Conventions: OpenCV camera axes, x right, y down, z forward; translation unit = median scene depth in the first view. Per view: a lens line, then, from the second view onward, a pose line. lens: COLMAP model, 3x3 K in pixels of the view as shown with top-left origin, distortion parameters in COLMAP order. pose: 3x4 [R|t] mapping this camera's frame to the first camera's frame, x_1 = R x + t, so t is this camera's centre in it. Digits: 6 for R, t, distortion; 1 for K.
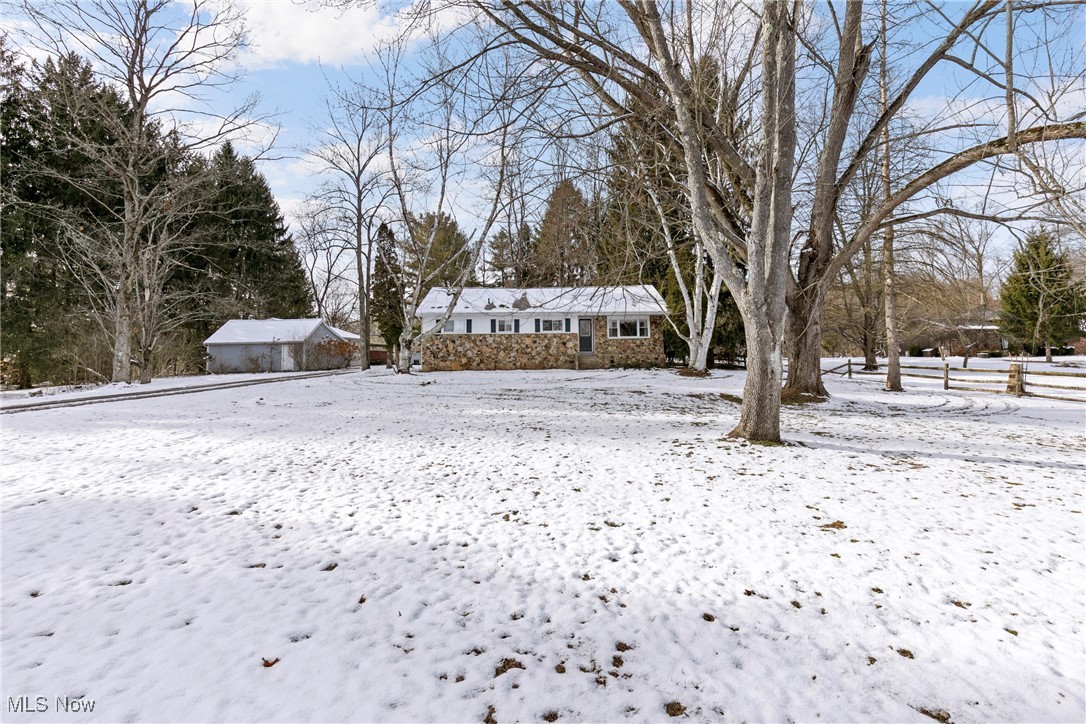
lens RADIAL K [[493.8, 0, 551.6], [0, 493.8, 351.9], [0, 0, 1]] dist [0.001053, 0.000041]
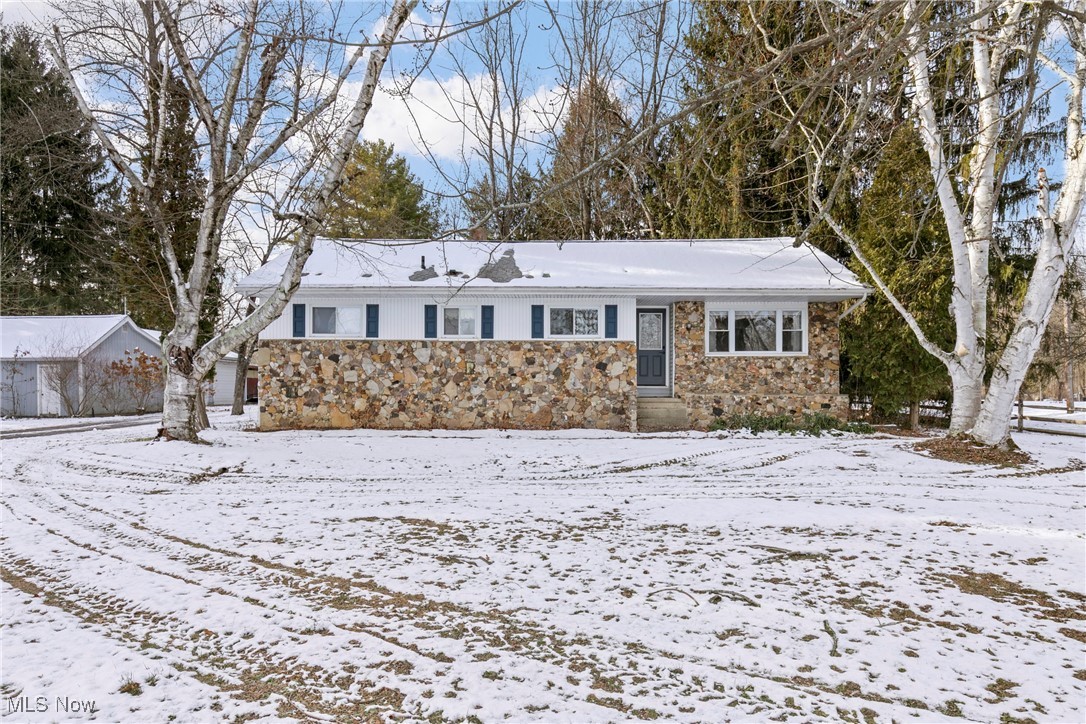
lens RADIAL K [[726.1, 0, 542.7], [0, 726.1, 363.8], [0, 0, 1]] dist [0.004336, 0.000471]
pose [[0.999500, 0.012205, -0.029165, -0.006030], [-0.013036, 0.999510, -0.028454, -0.000984], [0.028803, 0.028820, 0.999170, 0.393668]]
